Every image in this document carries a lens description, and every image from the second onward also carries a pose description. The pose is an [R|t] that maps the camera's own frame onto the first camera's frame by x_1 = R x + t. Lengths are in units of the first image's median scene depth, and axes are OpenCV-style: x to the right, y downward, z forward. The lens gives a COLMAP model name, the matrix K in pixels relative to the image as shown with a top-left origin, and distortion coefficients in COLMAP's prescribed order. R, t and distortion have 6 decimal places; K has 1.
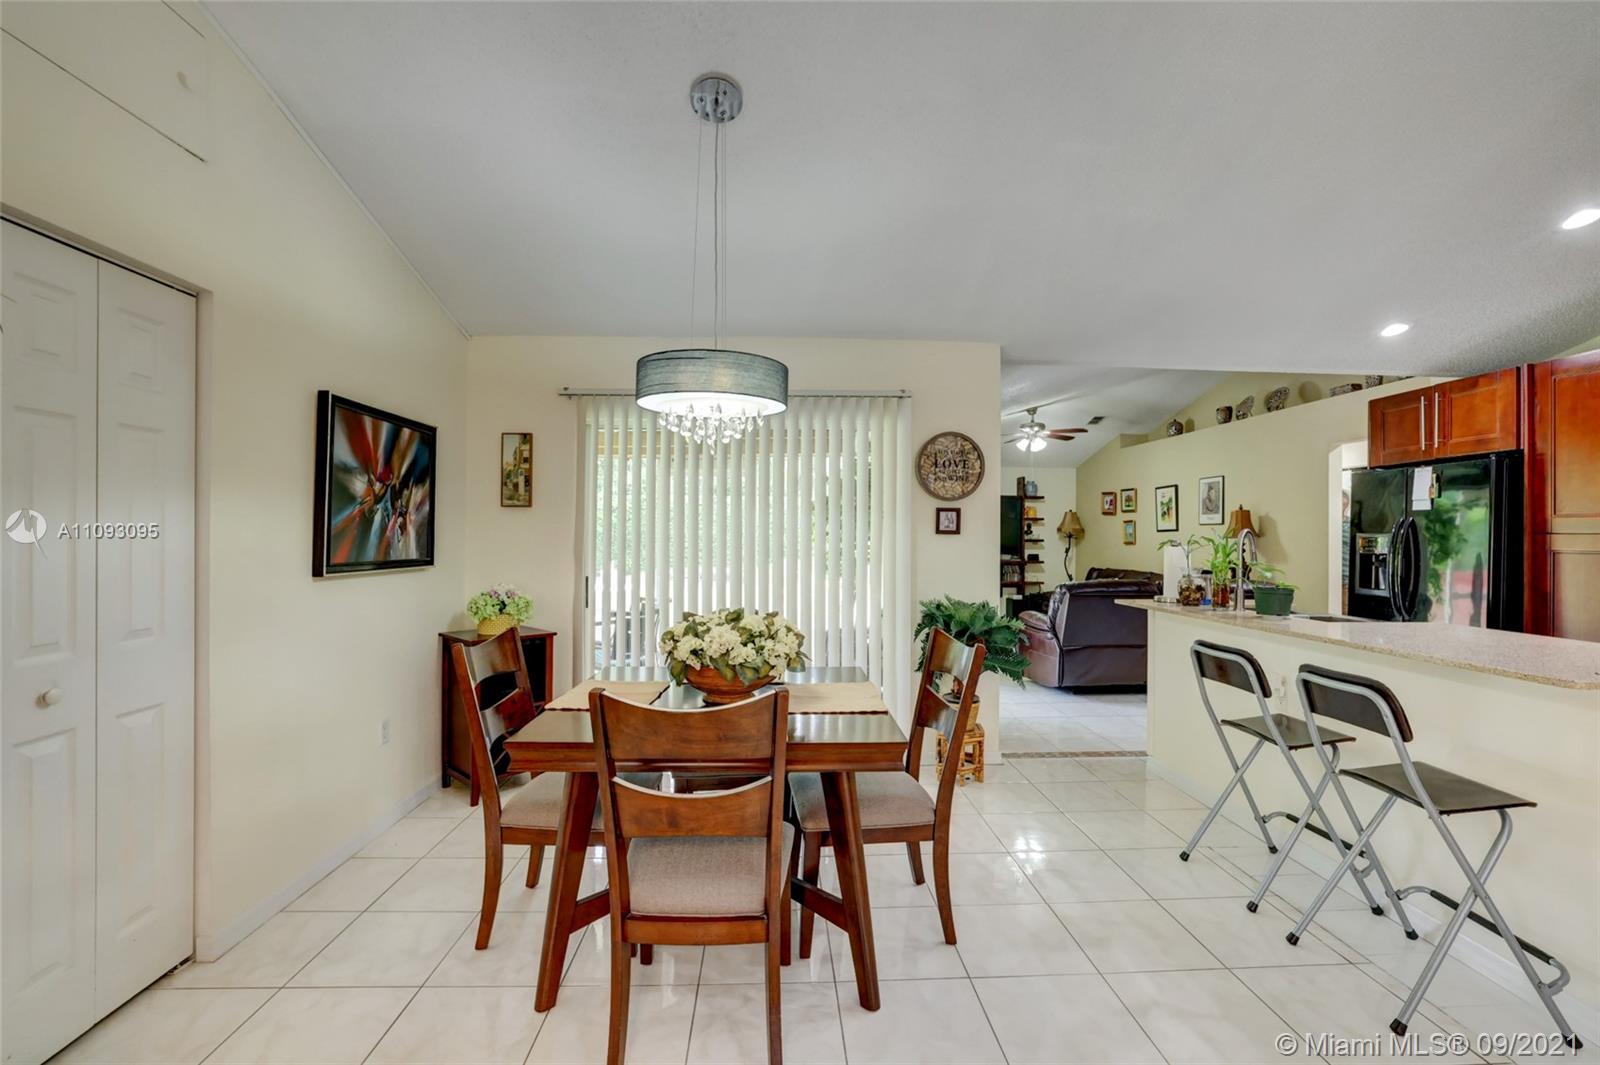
lens RADIAL K [[682.5, 0, 798.9], [0, 682.5, 532.6], [0, 0, 1]] dist [-0.043439, 0.013410]
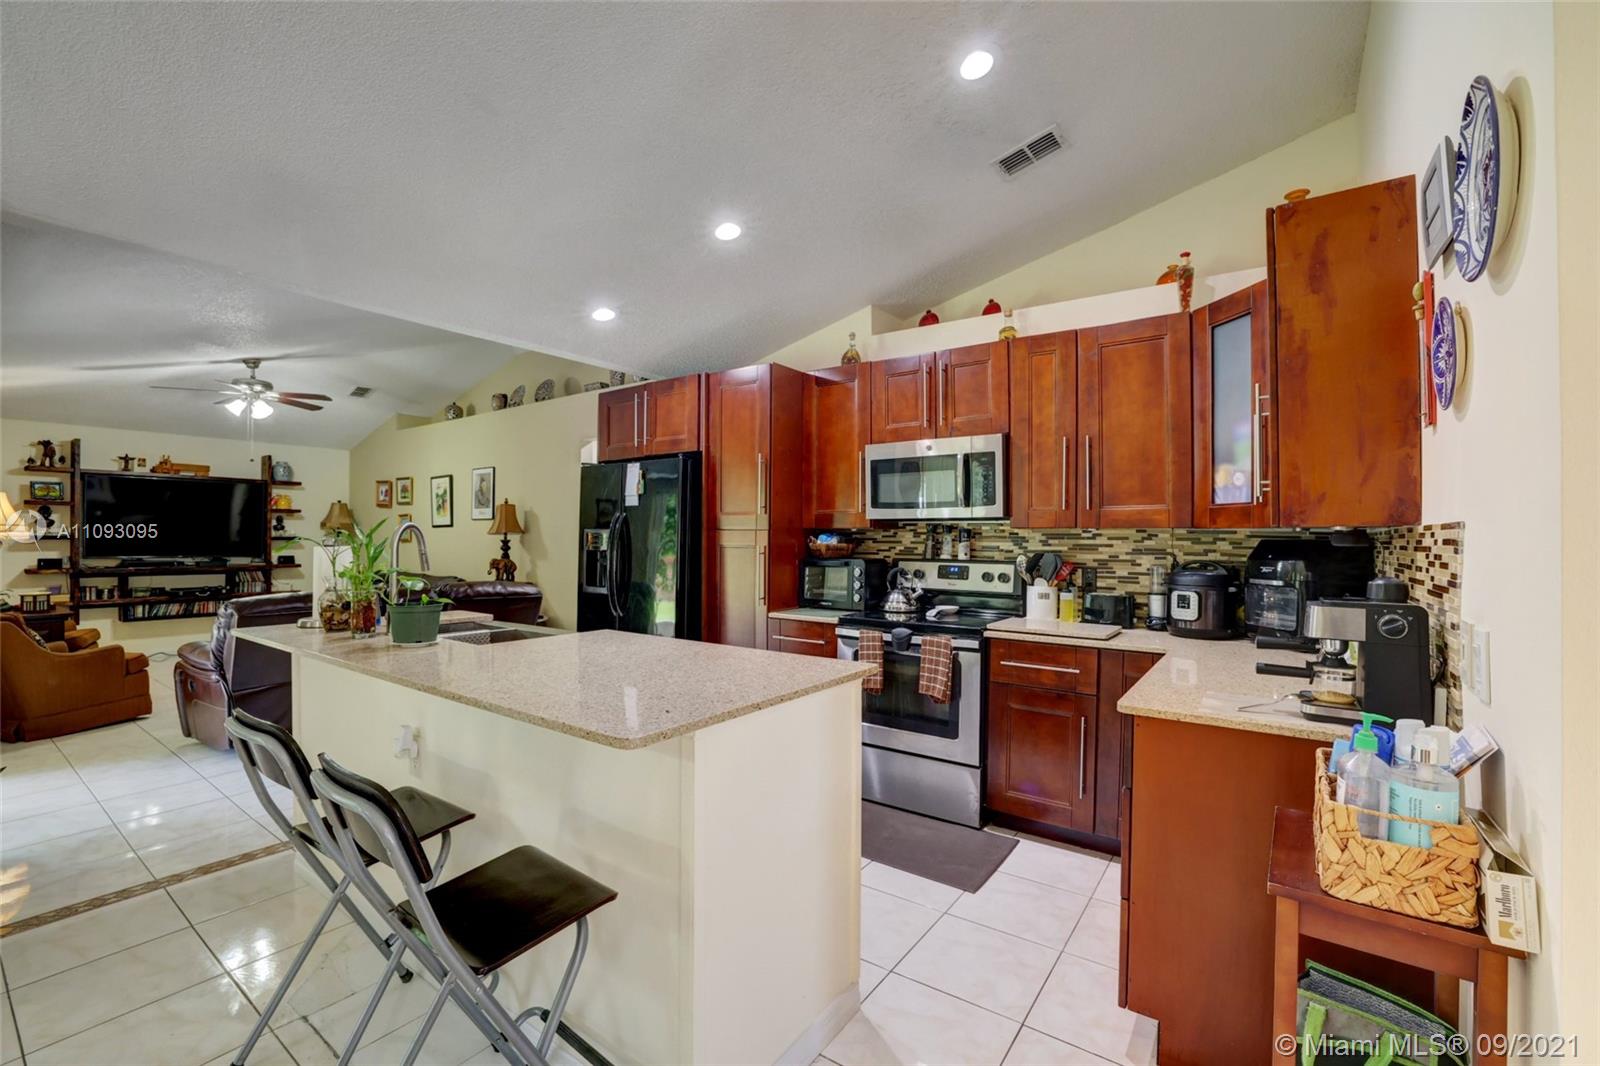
lens RADIAL K [[682.5, 0, 796.8], [0, 682.5, 529.6], [0, 0, 1]] dist [-0.043439, 0.013410]
pose [[0.624652, 0.001889, 0.780901, 0.306566], [-0.002521, 0.999997, -0.000403, 0.001608], [-0.780899, -0.001717, 0.624655, 0.174082]]
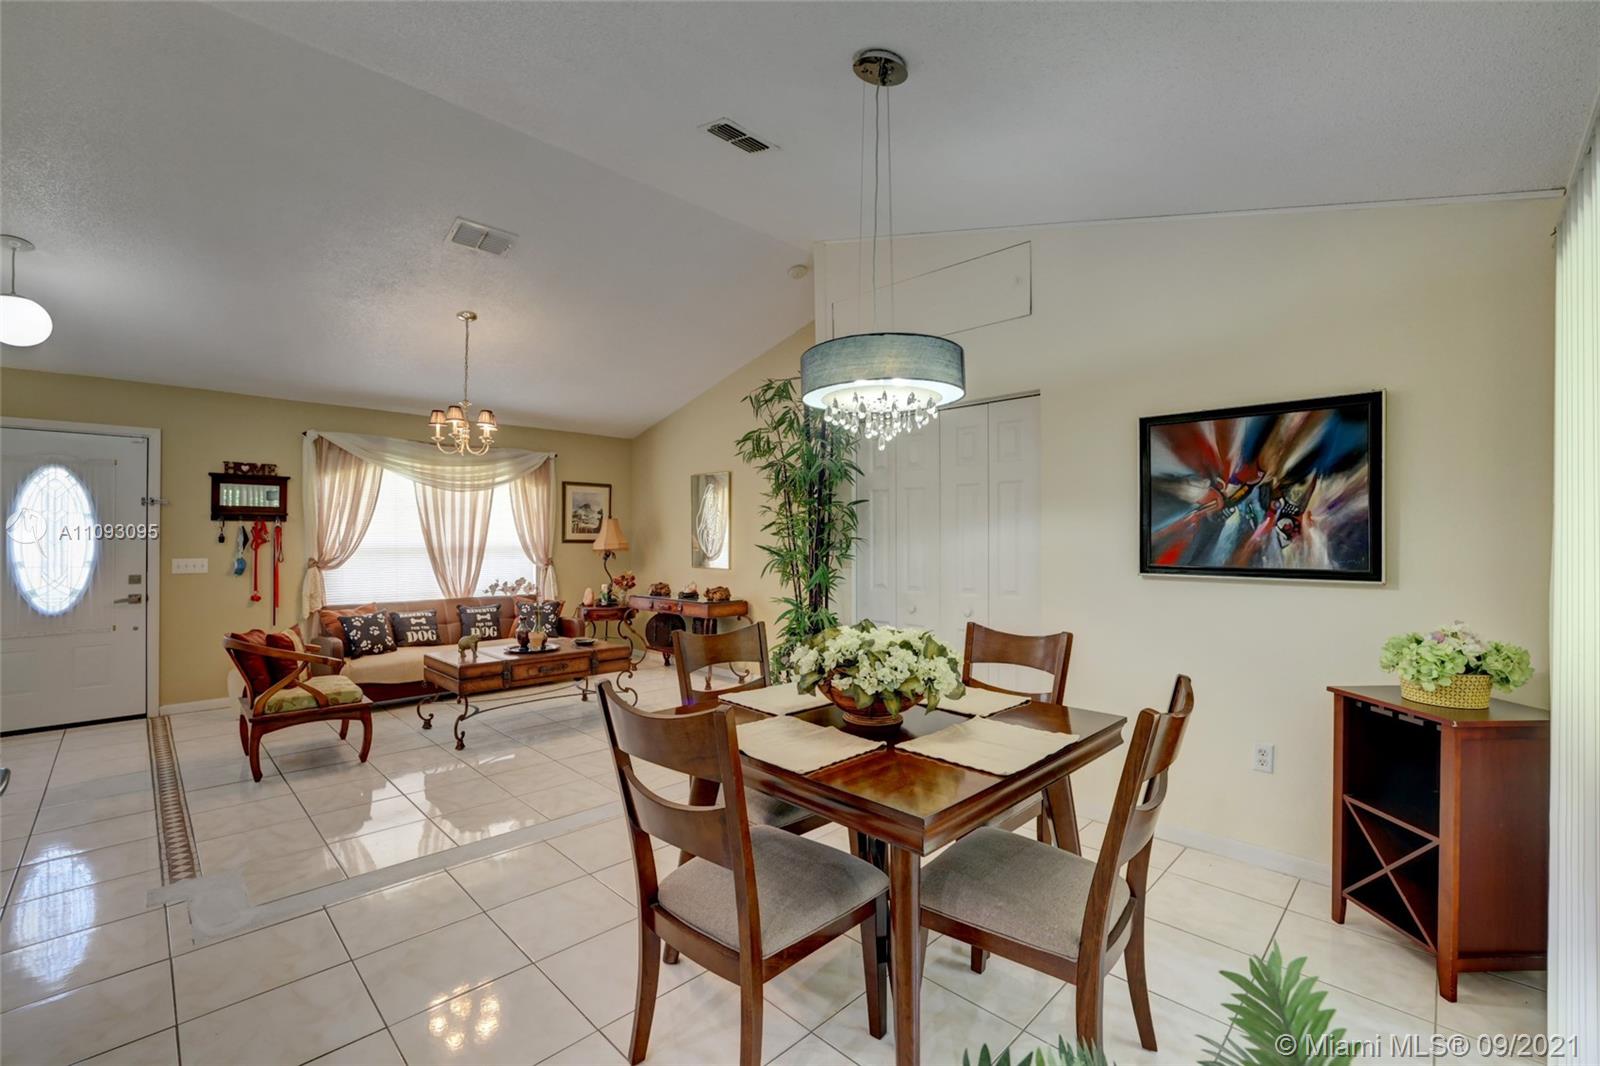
lens RADIAL K [[682.5, 0, 803.0], [0, 682.5, 530.1], [0, 0, 1]] dist [-0.043439, 0.013410]
pose [[-0.730742, -0.014898, -0.682491, 0.354047], [-0.001933, 0.999803, -0.019756, 0.007515], [0.682651, -0.013117, -0.730627, 0.964709]]
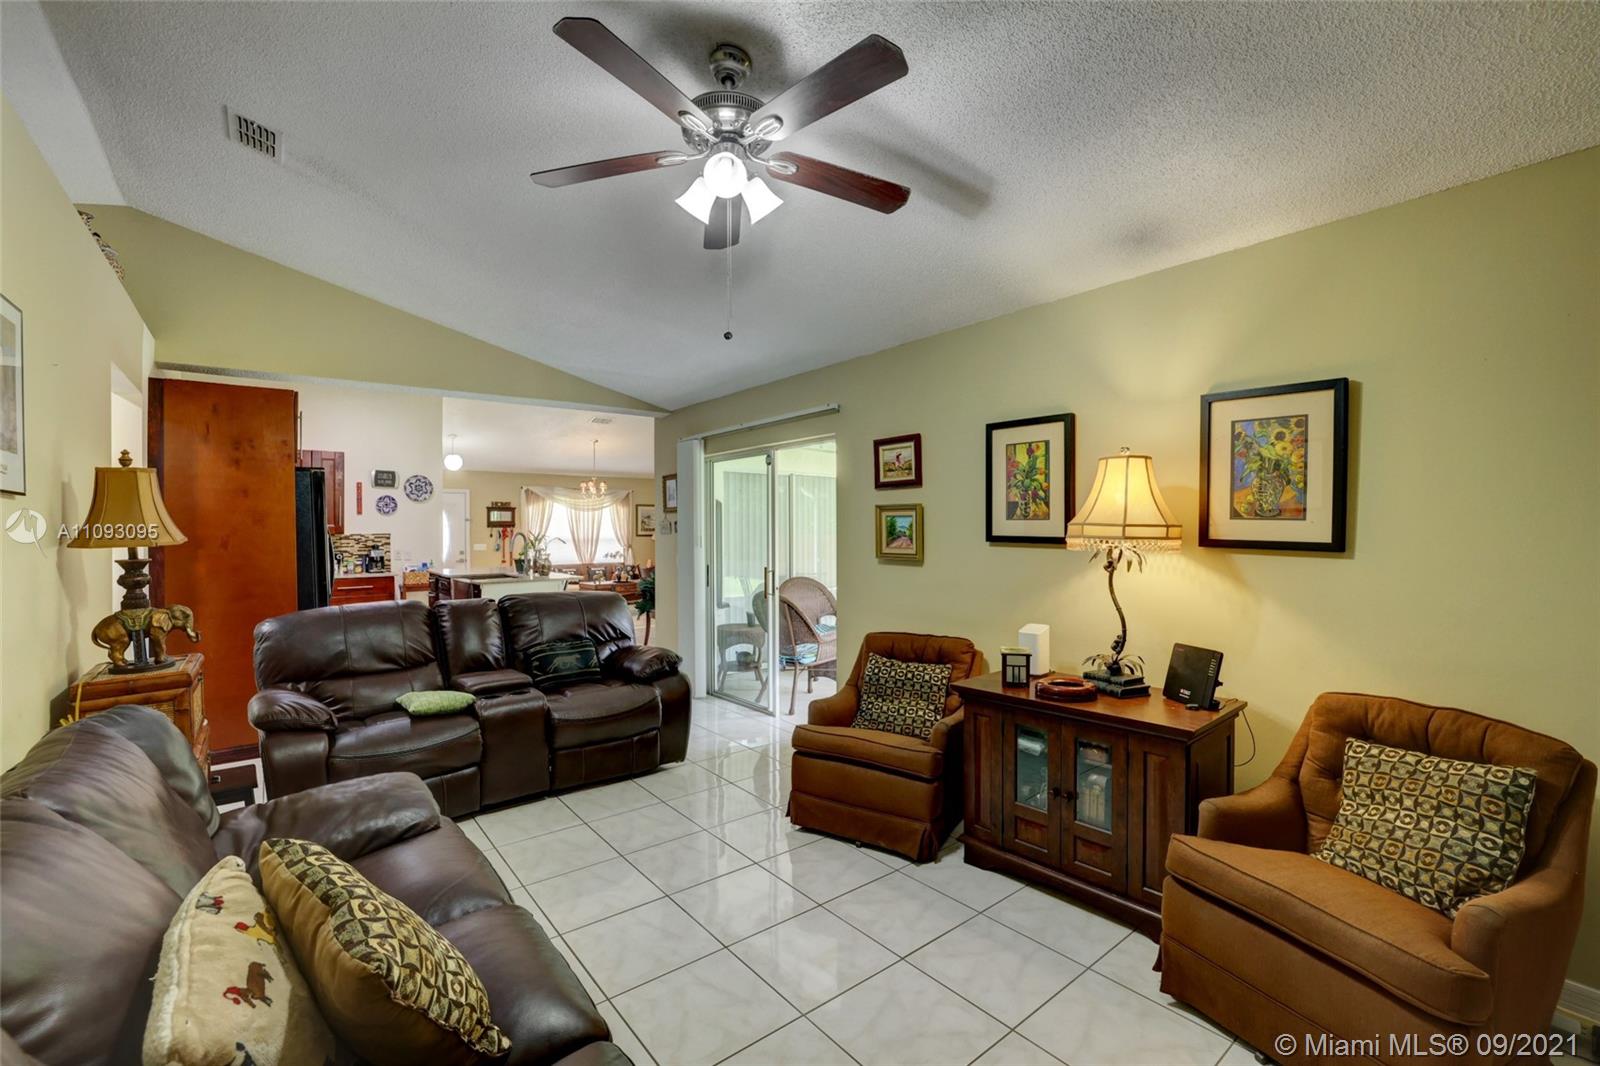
lens RADIAL K [[682.5, 0, 798.9], [0, 682.5, 531.6], [0, 0, 1]] dist [-0.043439, 0.013410]
pose [[-0.806156, -0.001044, -0.591702, 1.001858], [0.003114, 0.999977, -0.006008, 0.006581], [0.591694, -0.006686, -0.806135, 2.566115]]
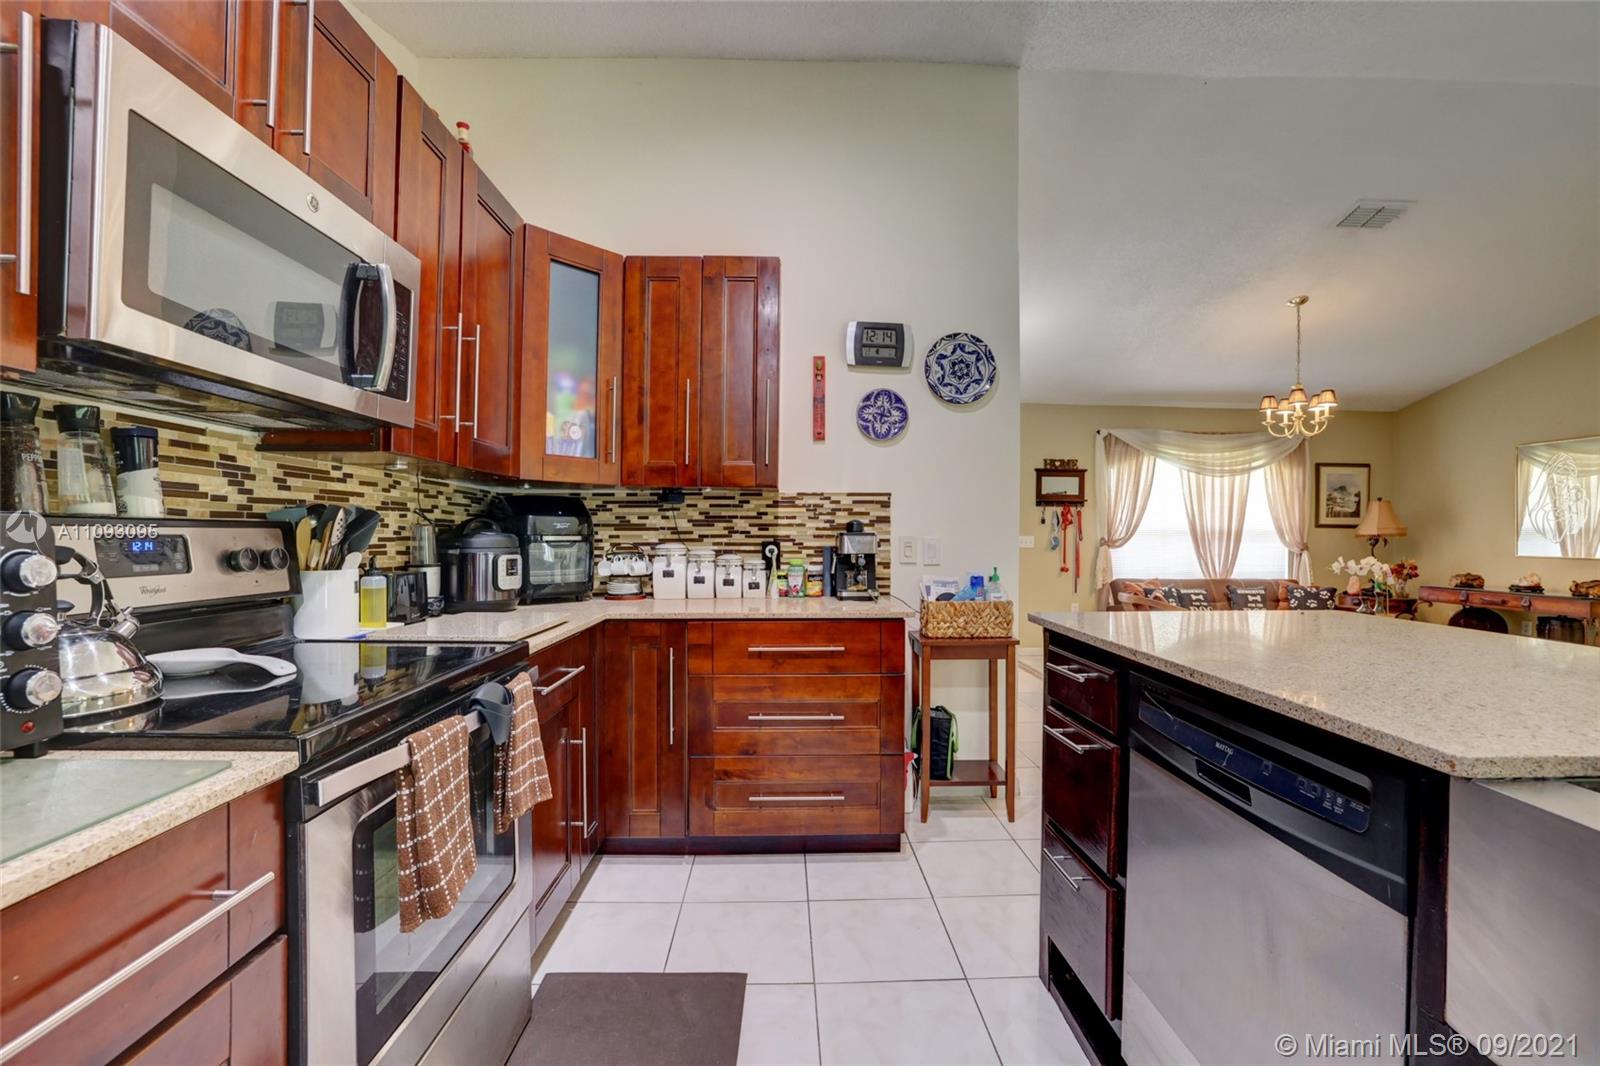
lens RADIAL K [[682.5, 0, 804.3], [0, 682.5, 534.5], [0, 0, 1]] dist [-0.043439, 0.013410]
pose [[-0.999836, -0.014707, 0.010560, 0.877838], [-0.014721, 0.999891, -0.001202, 0.046569], [-0.010541, -0.001357, -0.999944, 0.908180]]
